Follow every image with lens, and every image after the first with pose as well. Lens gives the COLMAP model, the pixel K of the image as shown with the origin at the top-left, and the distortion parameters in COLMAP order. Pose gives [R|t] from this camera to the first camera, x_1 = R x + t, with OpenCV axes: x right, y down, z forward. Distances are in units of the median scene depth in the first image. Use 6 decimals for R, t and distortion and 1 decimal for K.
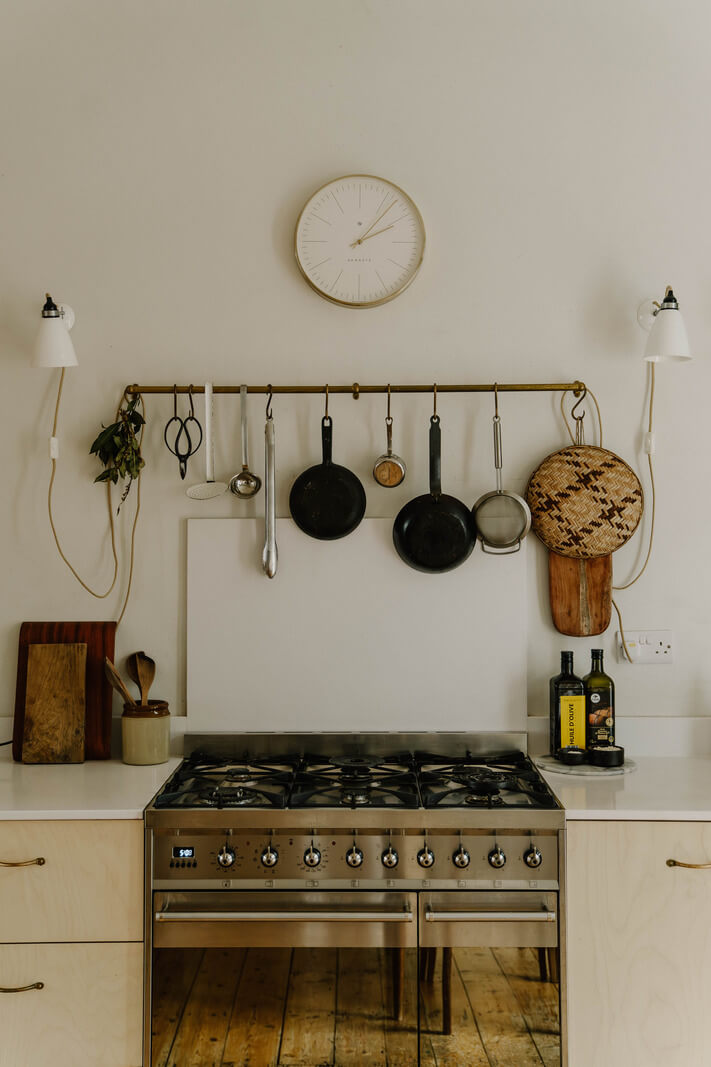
lens RADIAL K [[1068.5, 0, 356.4], [0, 1068.5, 549.0], [0, 0, 1]] dist [0.004453, 0.013425]
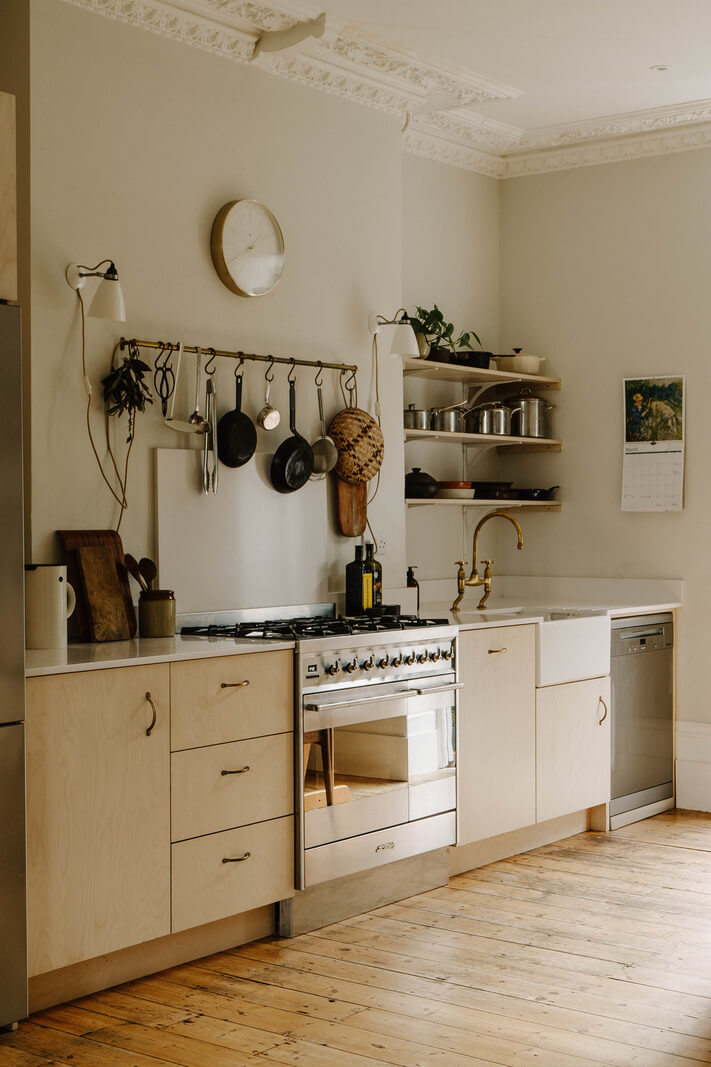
lens RADIAL K [[1506.9, 0, 355.5], [0, 1506.9, 533.5], [0, 0, 1]] dist [0.027504, 0.039119]
pose [[0.616506, -0.008855, 0.787300, -1.459763], [0.000335, 0.999940, 0.010984, 0.055661], [-0.787350, -0.006508, 0.616472, -0.296130]]
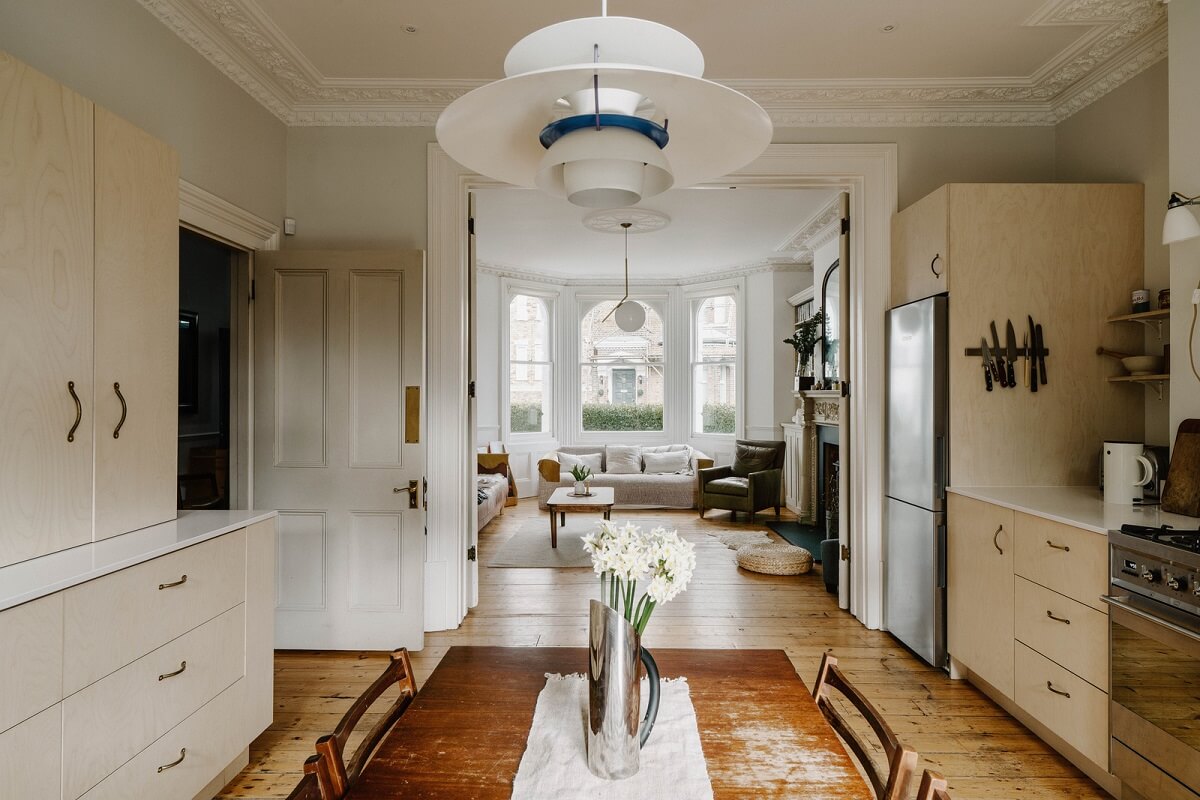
lens RADIAL K [[766.1, 0, 600.0], [0, 766.1, 400.0], [0, 0, 1]] dist [0.007091, 0.003169]
pose [[-0.049388, 0.003119, -0.998775, 0.716430], [-0.000920, 0.999995, 0.003168, 0.038845], [0.998779, 0.001075, -0.049385, 0.237997]]
